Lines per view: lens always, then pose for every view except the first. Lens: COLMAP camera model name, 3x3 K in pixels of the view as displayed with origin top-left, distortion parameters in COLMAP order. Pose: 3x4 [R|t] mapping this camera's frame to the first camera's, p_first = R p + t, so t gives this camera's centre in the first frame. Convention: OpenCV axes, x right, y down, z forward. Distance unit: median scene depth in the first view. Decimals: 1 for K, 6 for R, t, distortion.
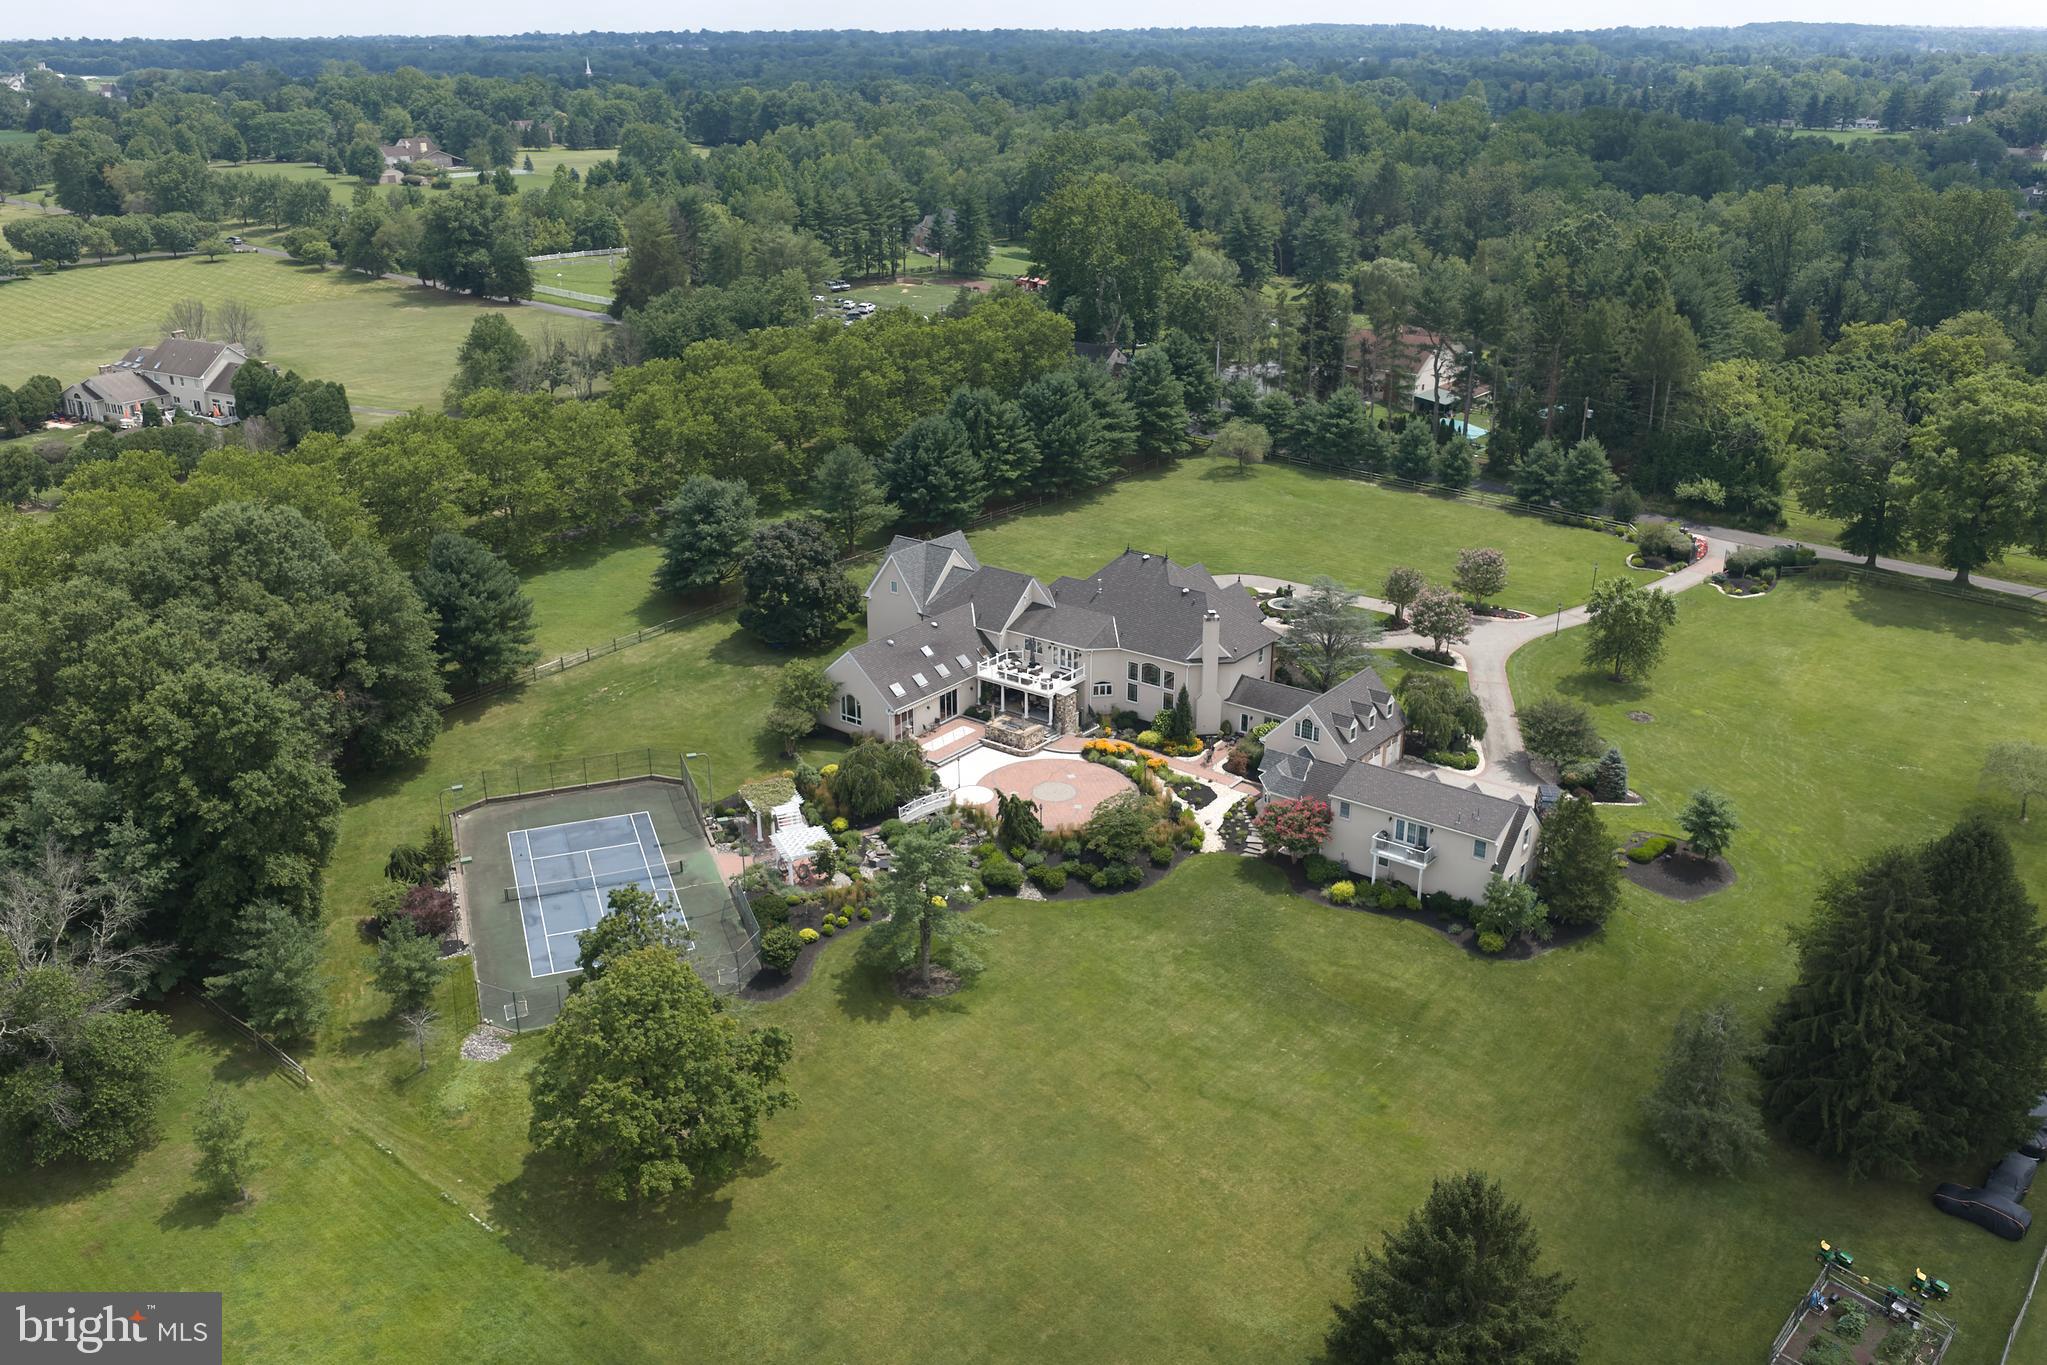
lens RADIAL K [[1679.8, 0, 1024.8], [0, 1679.8, 731.0], [0, 0, 1]] dist [0.011043, -0.010402]
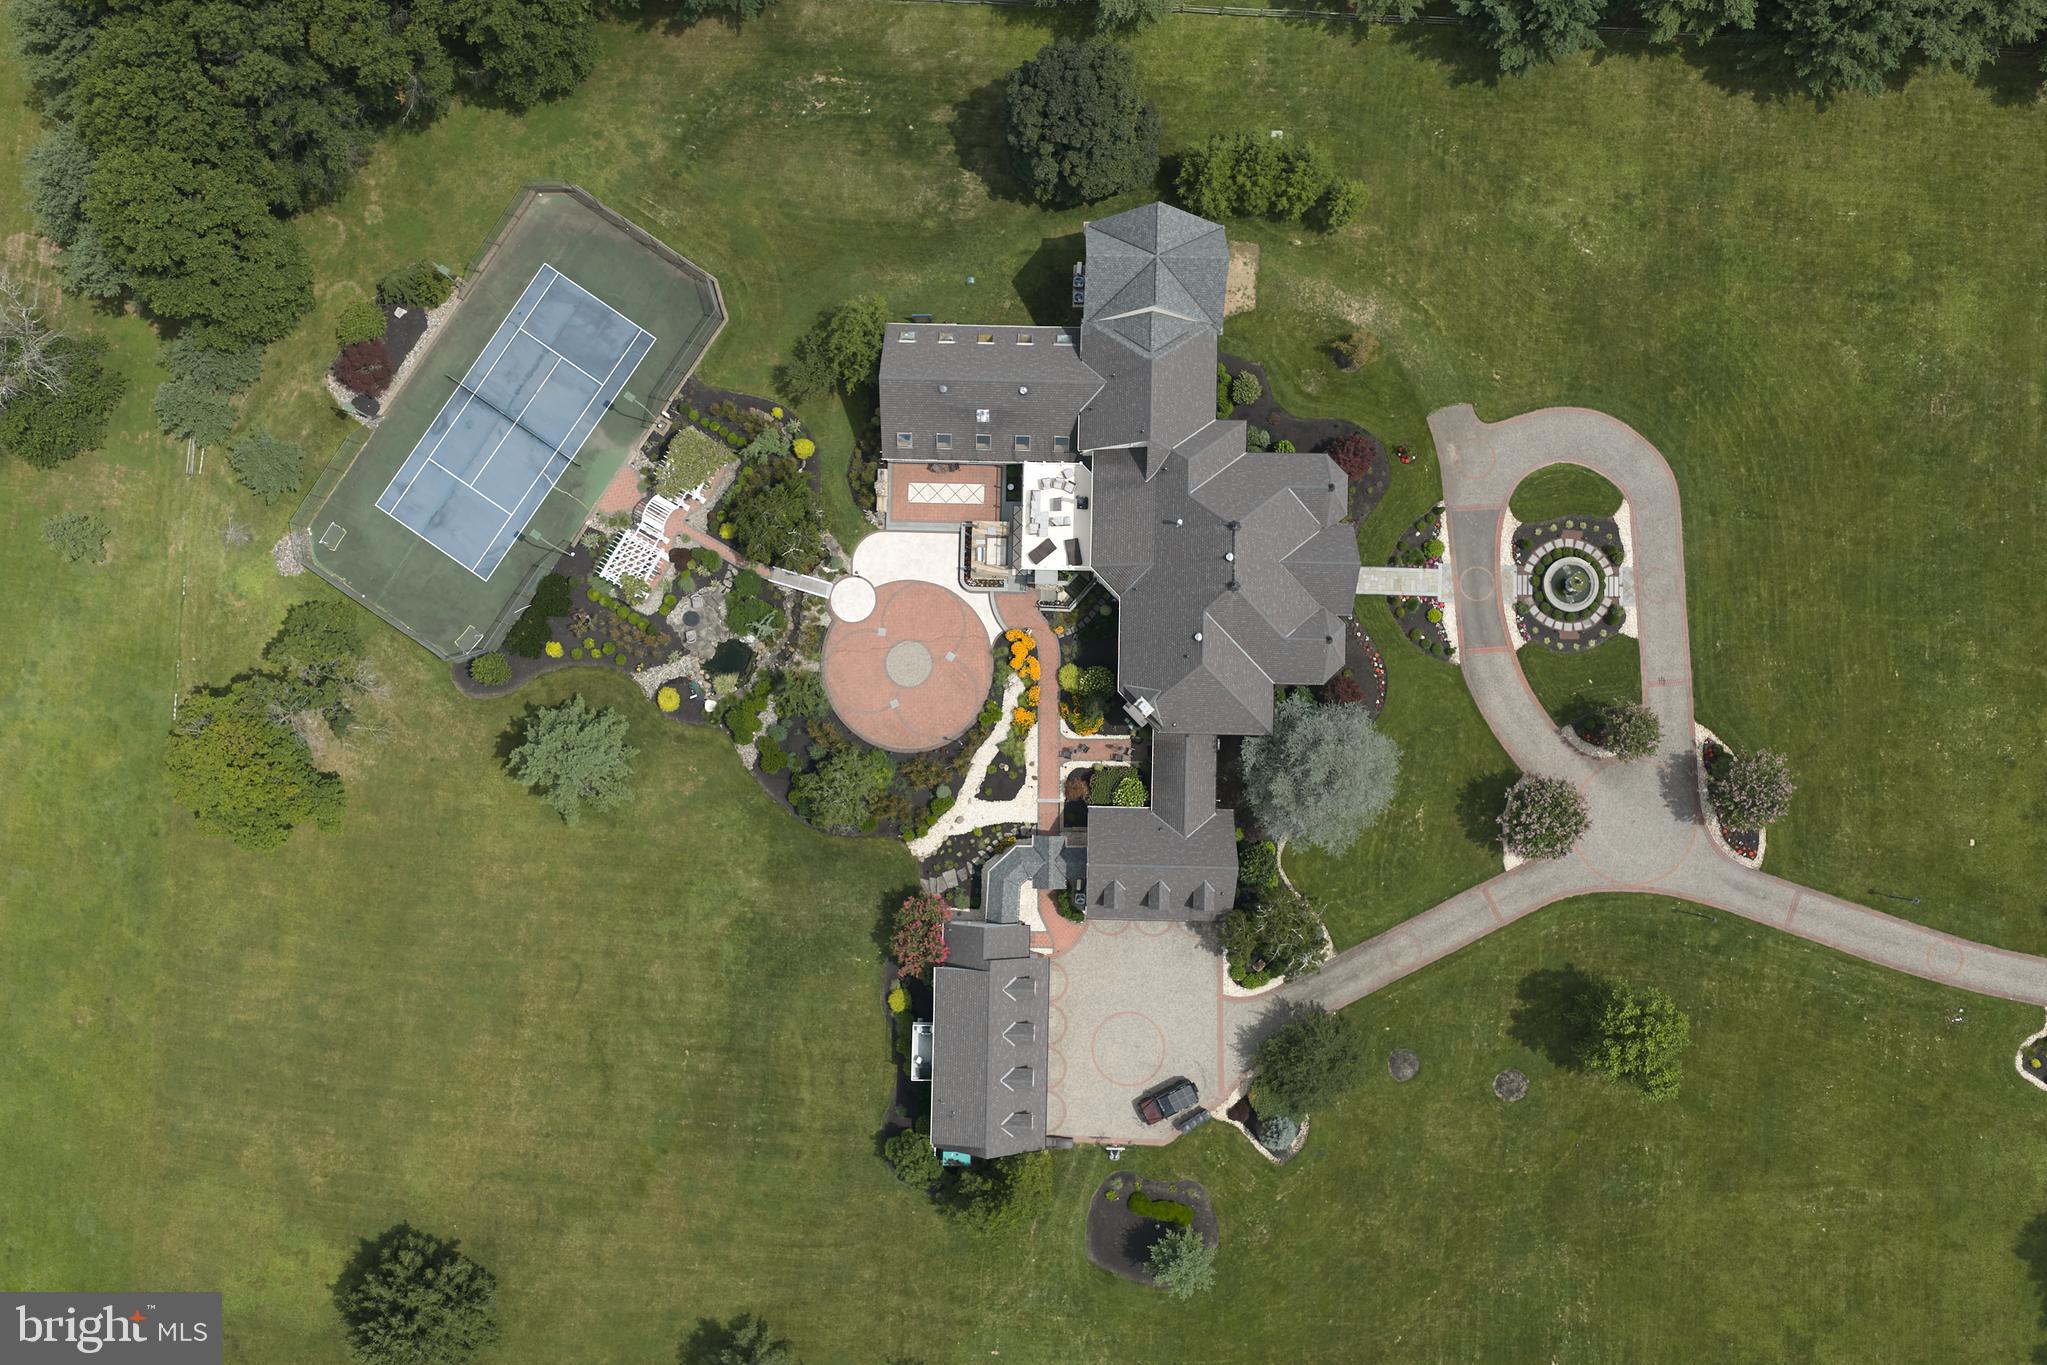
lens RADIAL K [[1679.8, 0, 1024.8], [0, 1679.8, 731.0], [0, 0, 1]] dist [0.011043, -0.010402]
pose [[0.590458, 0.806041, -0.040709, 0.117988], [-0.307441, 0.271278, 0.912079, -0.791712], [0.746216, -0.526029, 0.407989, 0.593622]]
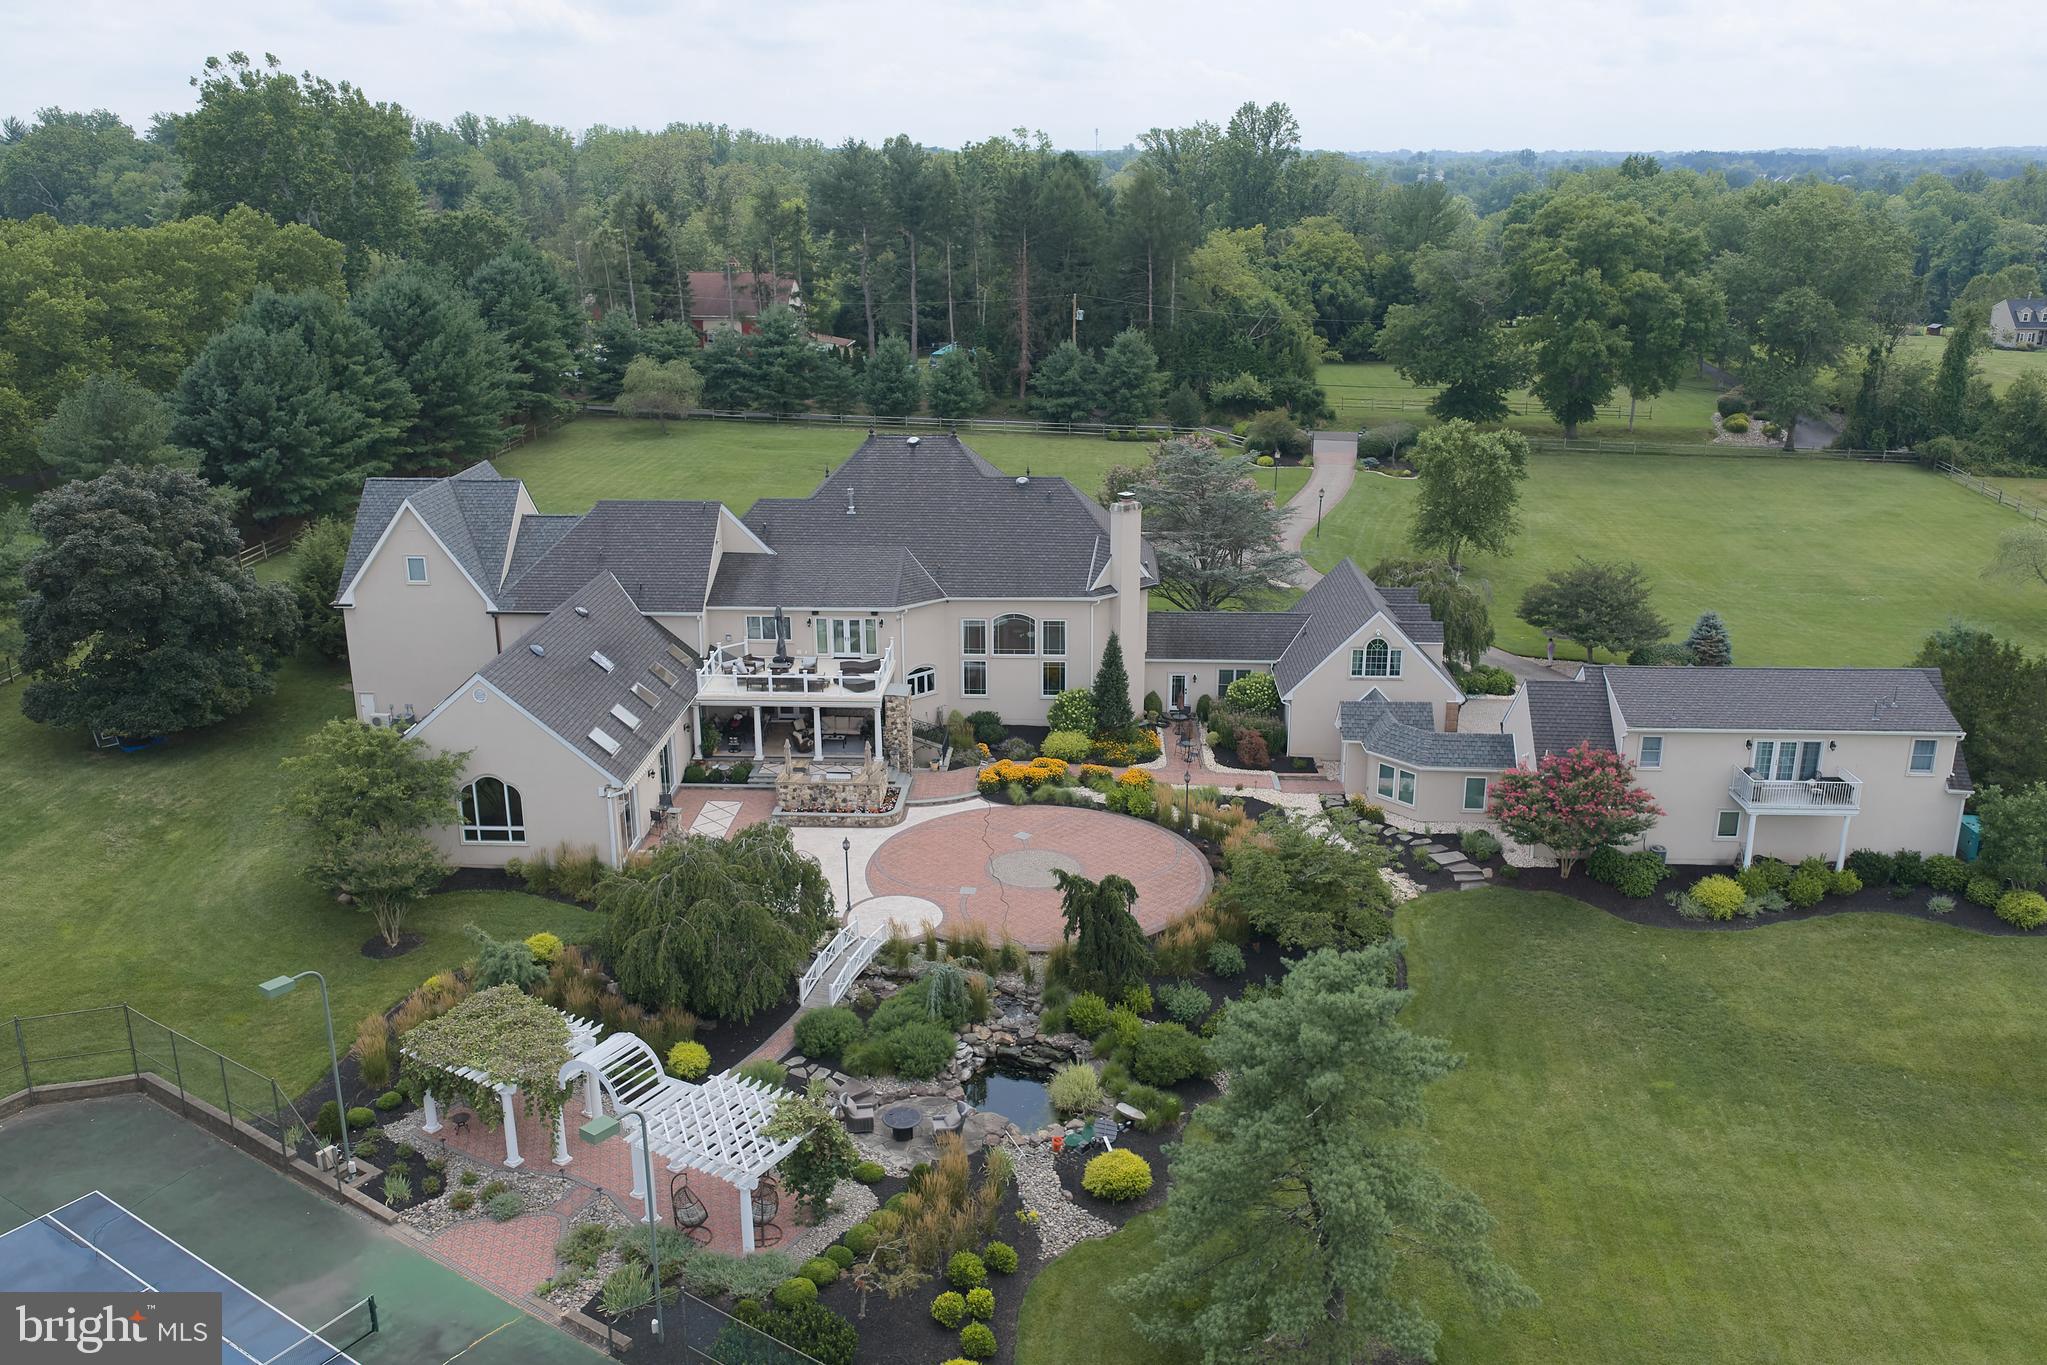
lens RADIAL K [[1679.8, 0, 1024.8], [0, 1679.8, 731.0], [0, 0, 1]] dist [0.011043, -0.010402]
pose [[0.821331, -0.183308, 0.540198, -0.220425], [0.219865, 0.975525, -0.003260, -0.001155], [-0.526379, 0.121449, 0.841532, 0.553092]]
